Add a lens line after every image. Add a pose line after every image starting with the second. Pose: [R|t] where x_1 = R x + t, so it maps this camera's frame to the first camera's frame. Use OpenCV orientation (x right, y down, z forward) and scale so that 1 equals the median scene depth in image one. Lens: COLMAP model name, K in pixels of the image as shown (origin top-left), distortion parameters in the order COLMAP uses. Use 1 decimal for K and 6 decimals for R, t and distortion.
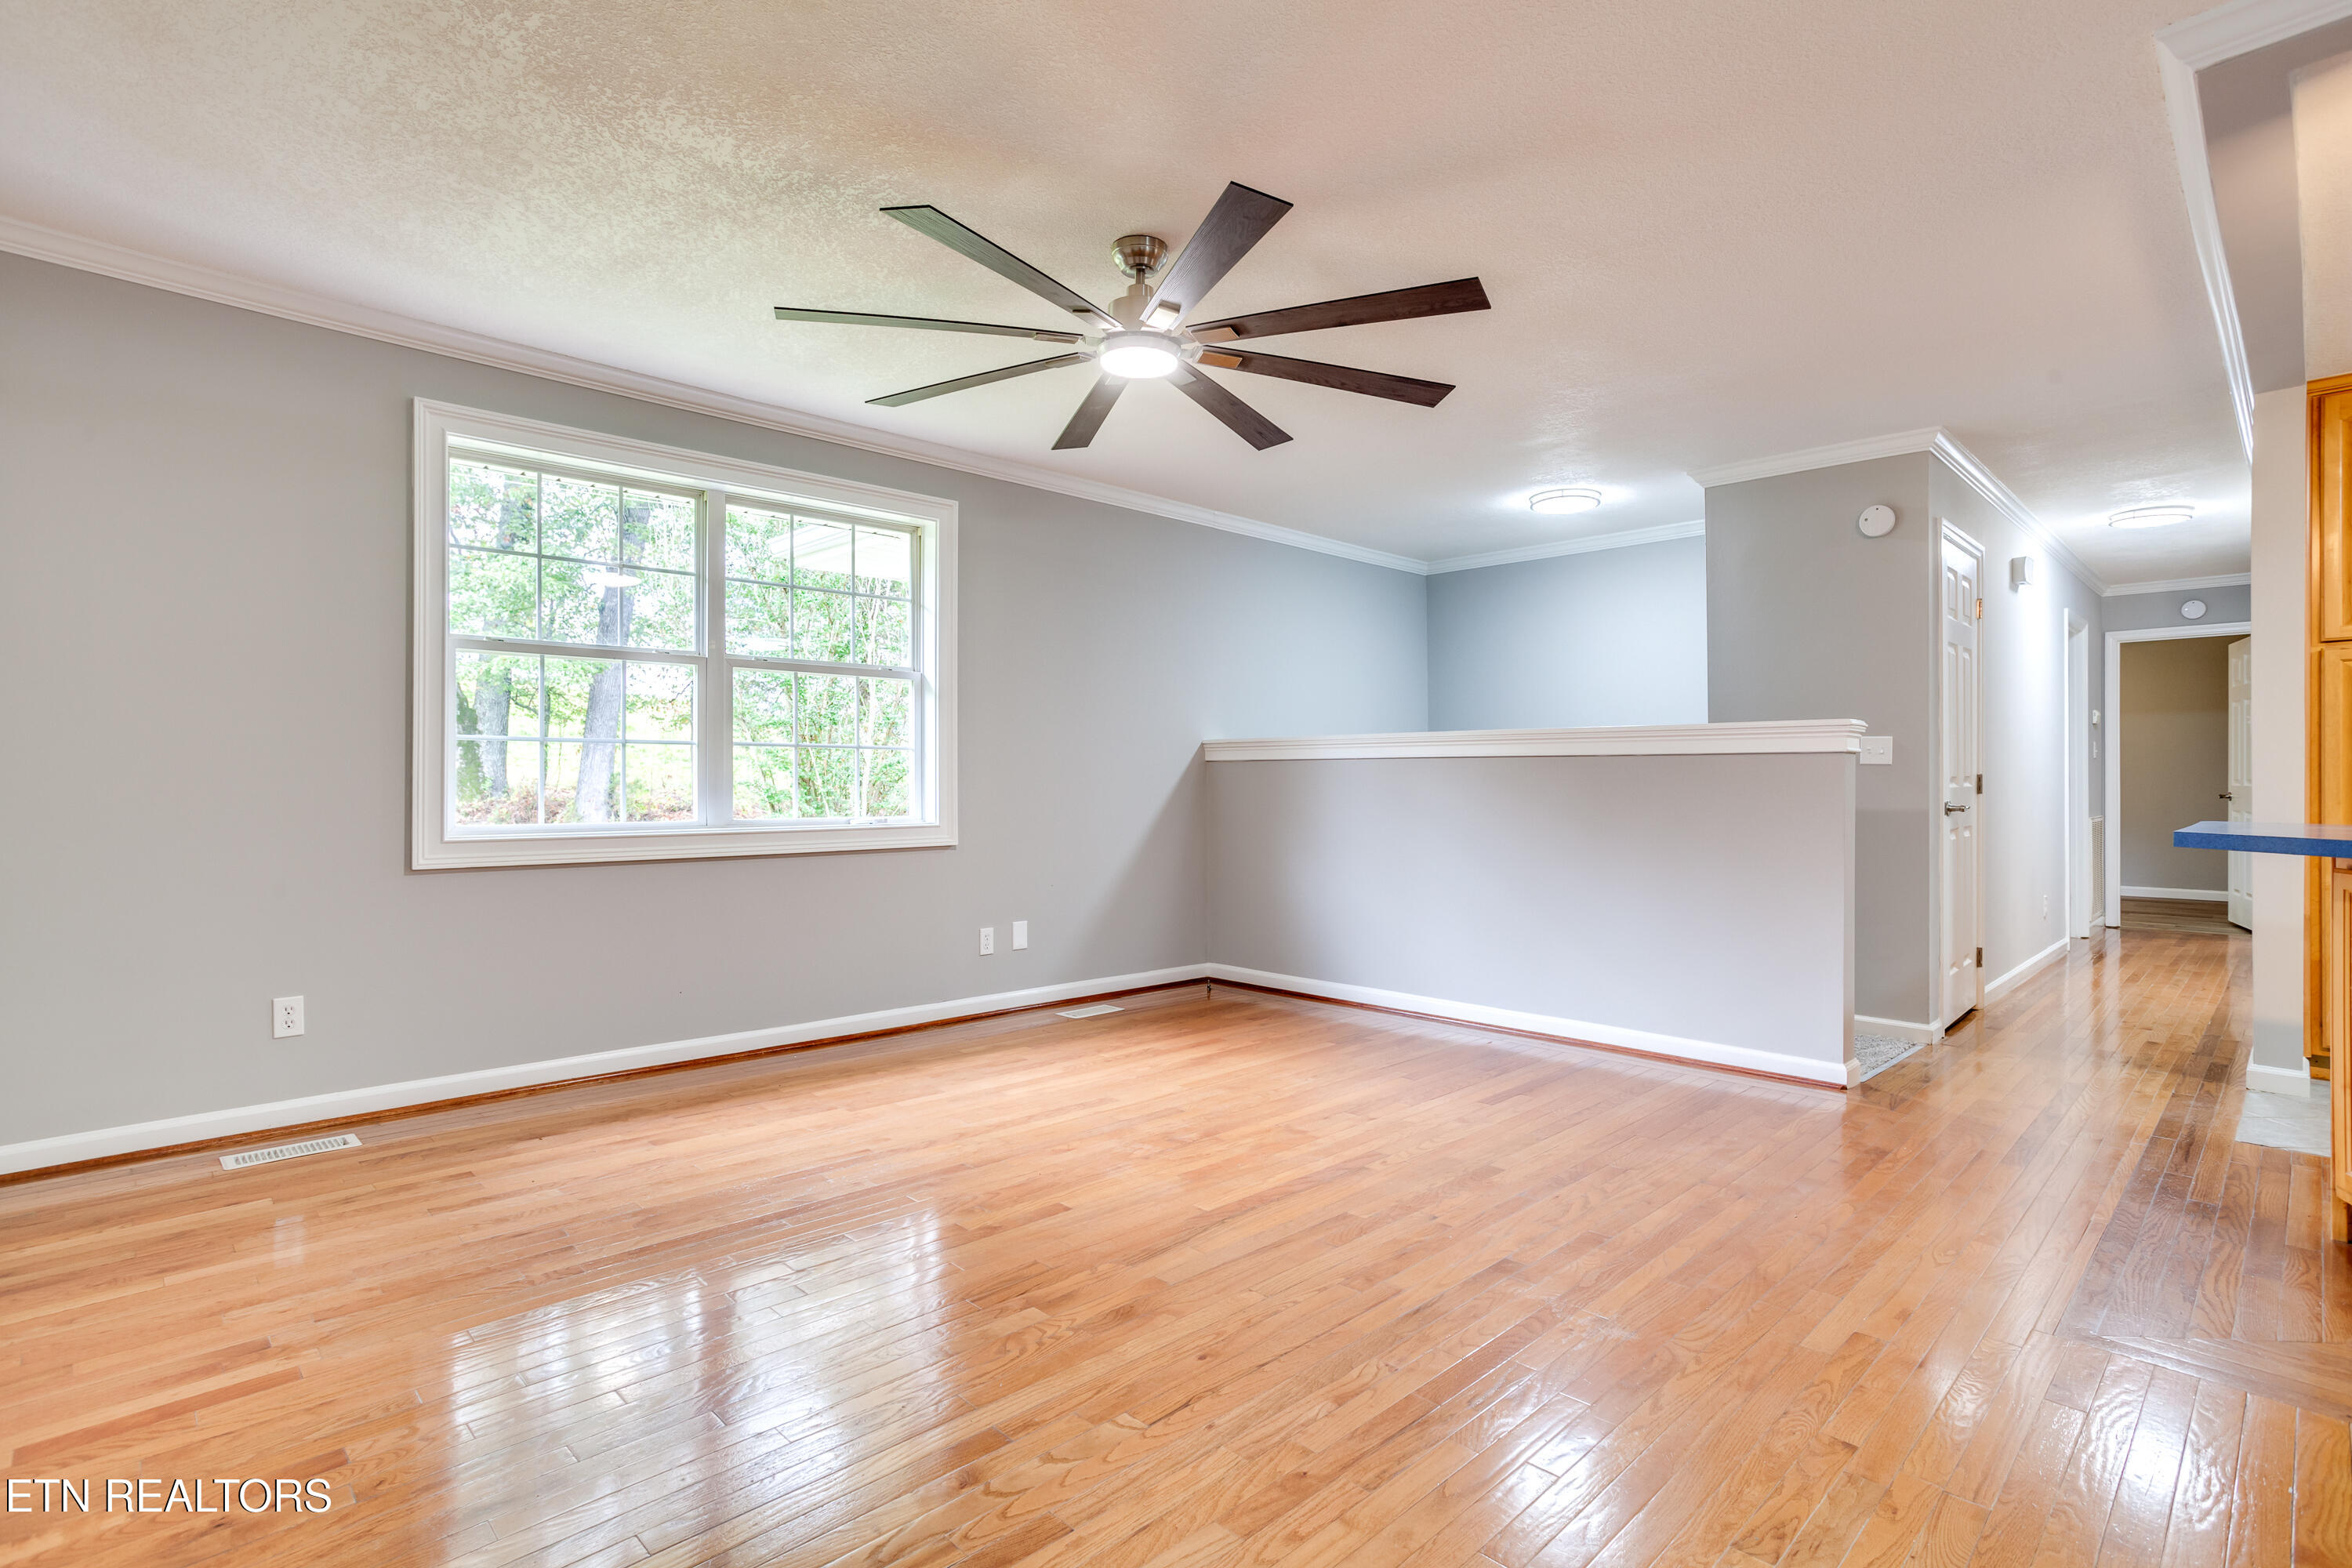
lens RADIAL K [[1128.1, 0, 1166.6], [0, 1128.1, 784.5], [0, 0, 1]] dist [-0.032184, 0.005436]
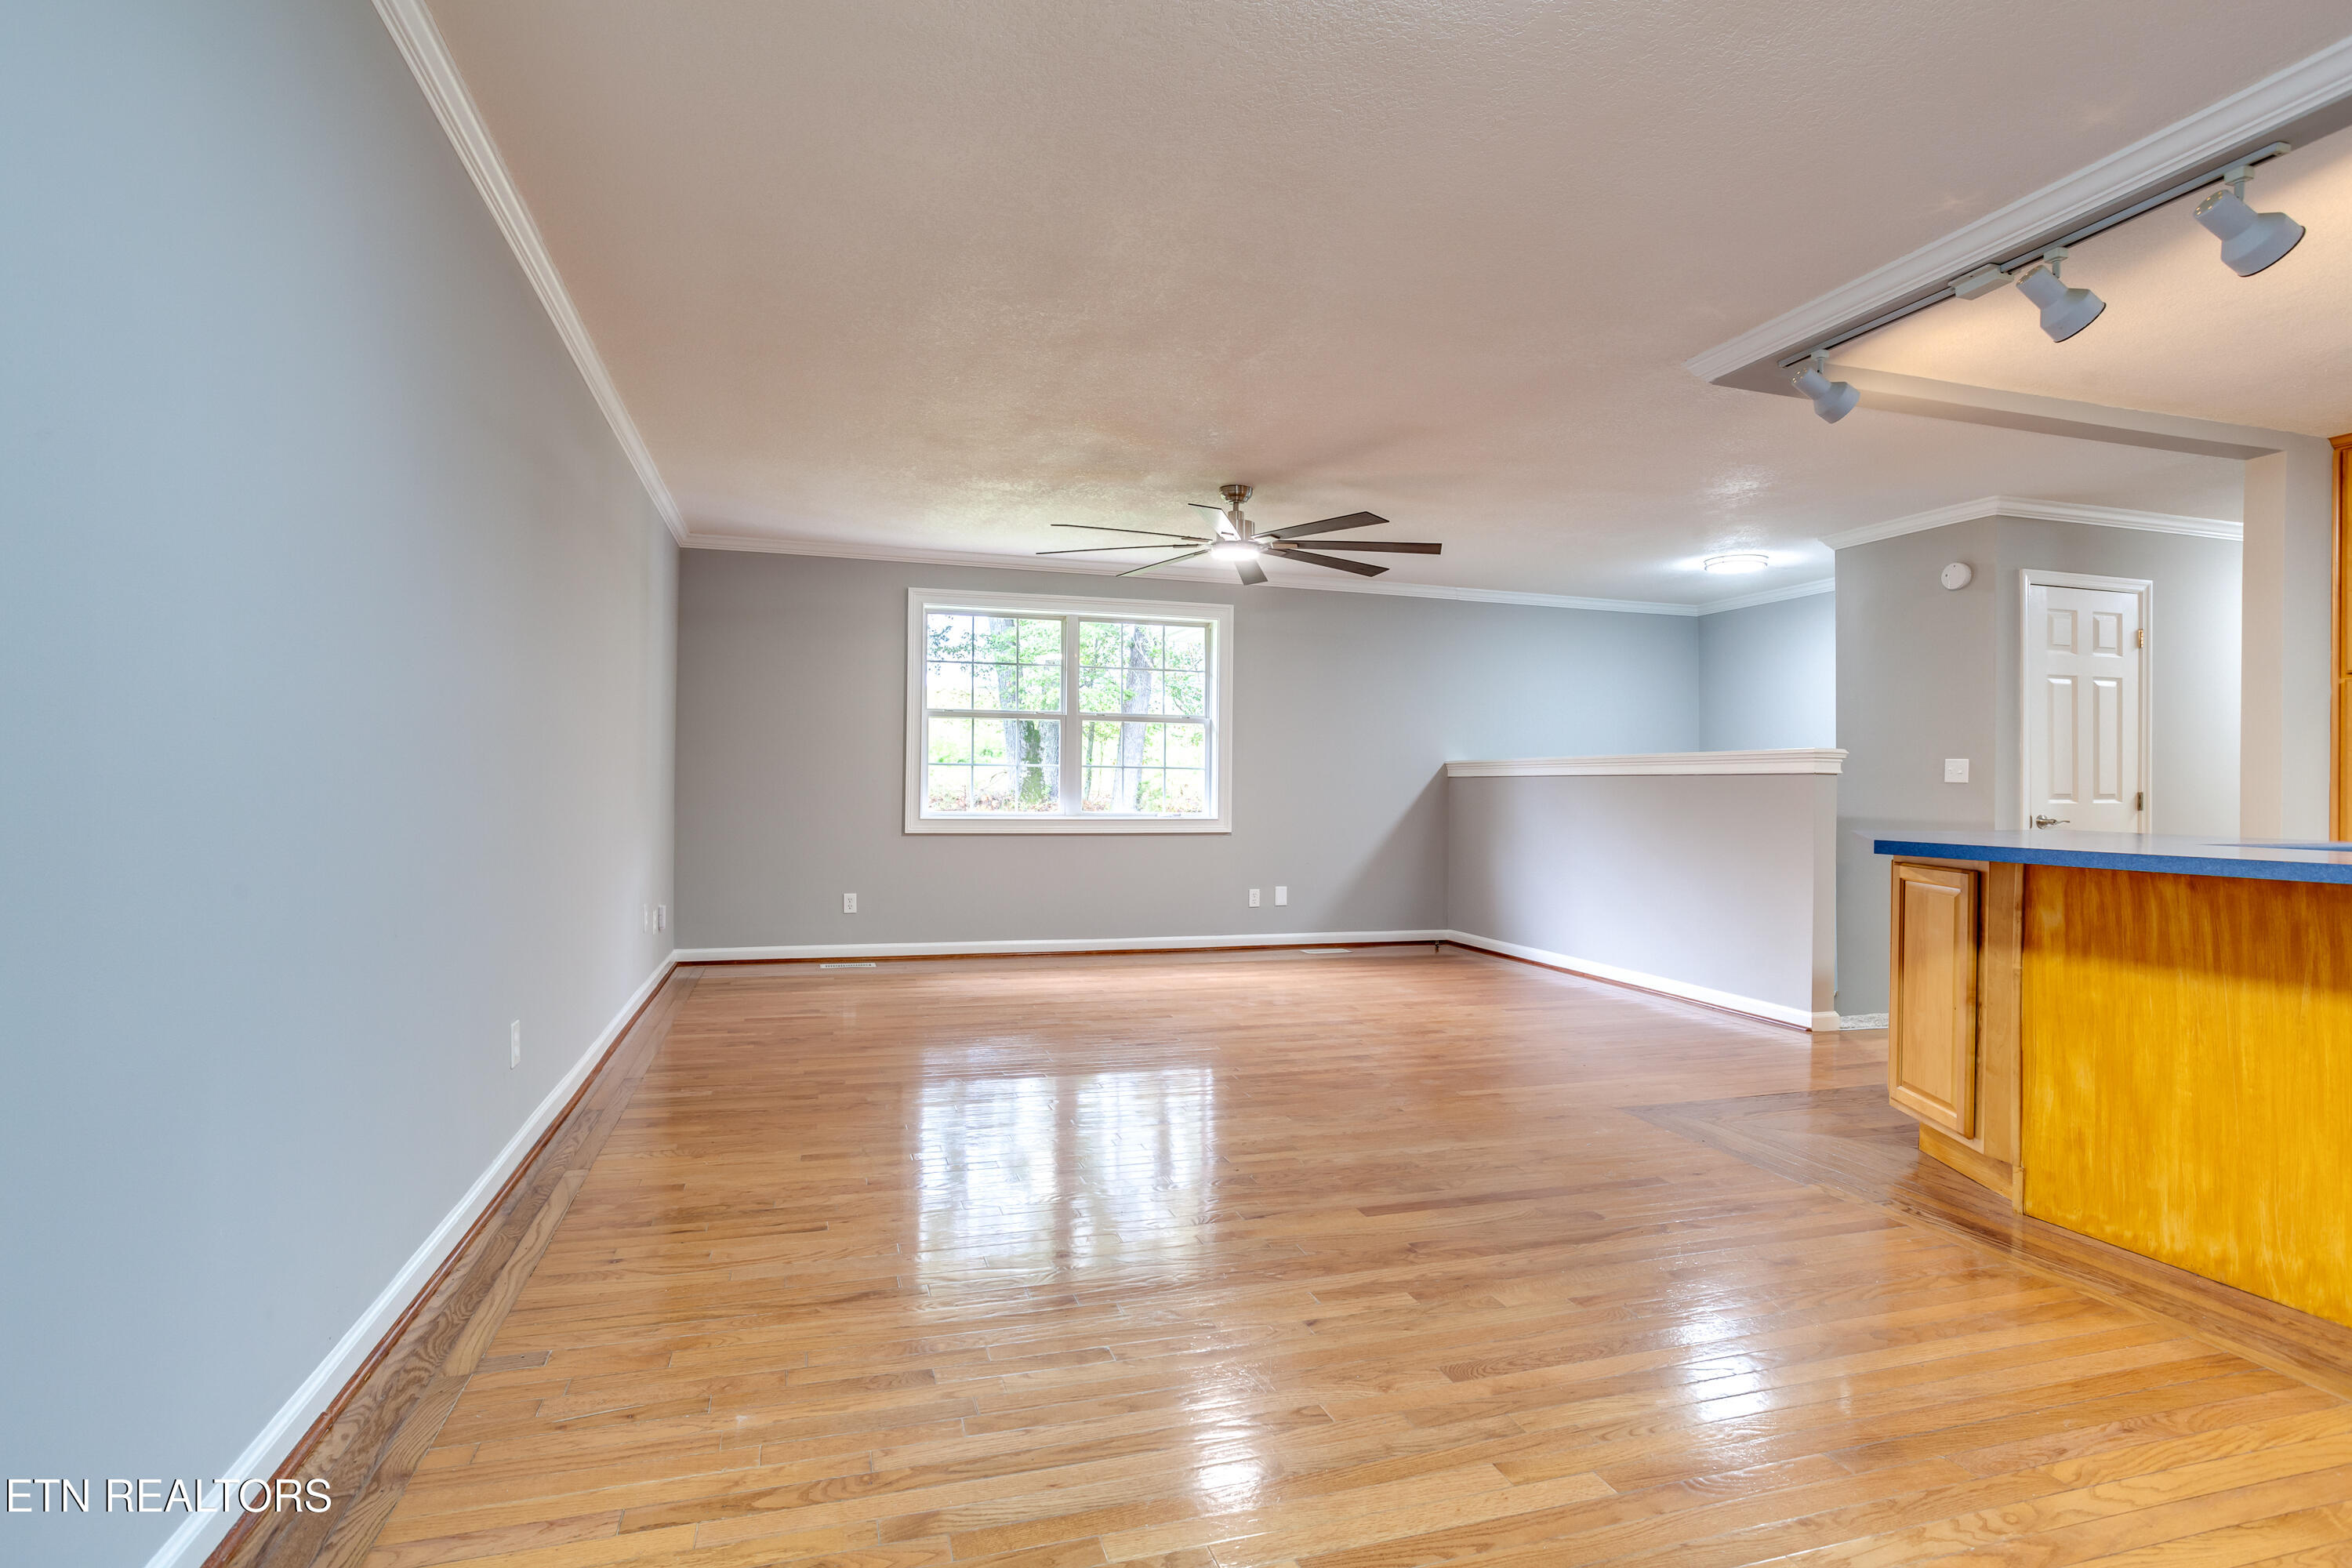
lens RADIAL K [[1128.1, 0, 1265.8], [0, 1128.1, 790.0], [0, 0, 1]] dist [-0.032184, 0.005436]
pose [[0.927977, 0.009143, -0.372526, 0.477932], [-0.011099, 0.999934, -0.003105, 0.001589], [0.372473, 0.007016, 0.928017, -0.438898]]
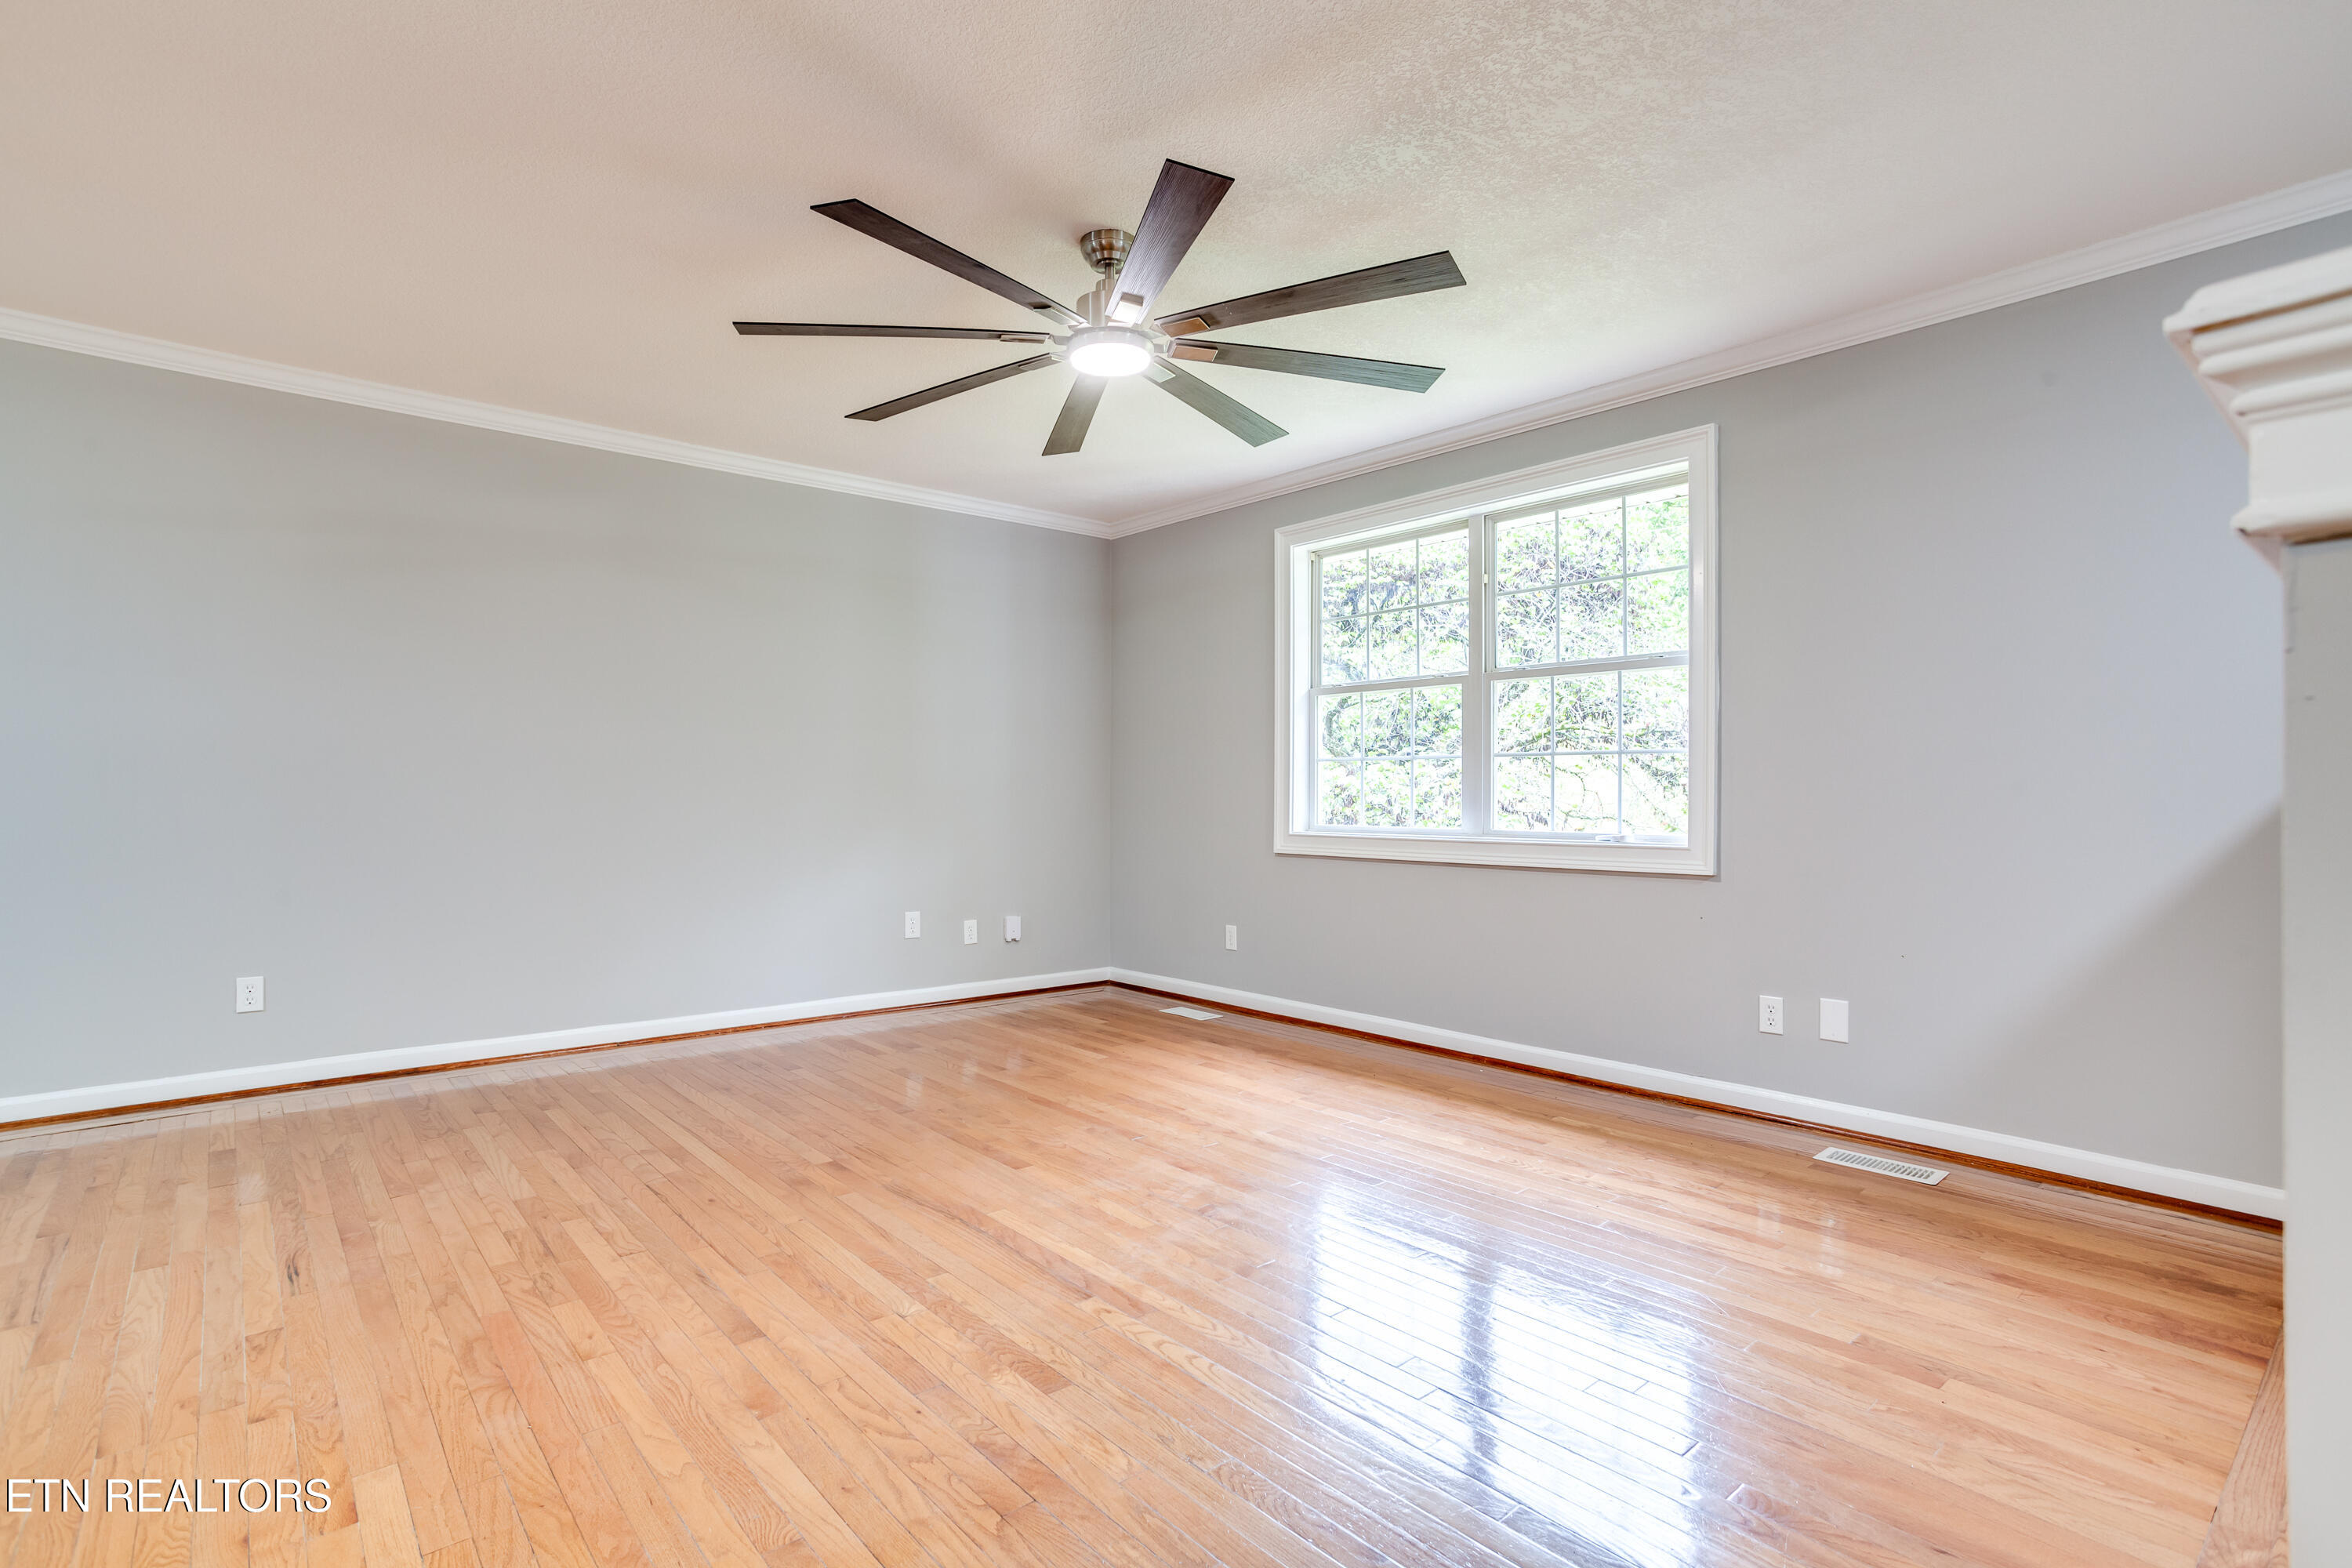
lens RADIAL K [[1128.1, 0, 1189.5], [0, 1128.1, 784.9], [0, 0, 1]] dist [-0.032184, 0.005436]
pose [[-0.047529, -0.011336, -0.998806, 0.660896], [-0.002691, 0.999933, -0.011221, 0.003697], [0.998866, 0.002154, -0.047556, 0.783708]]
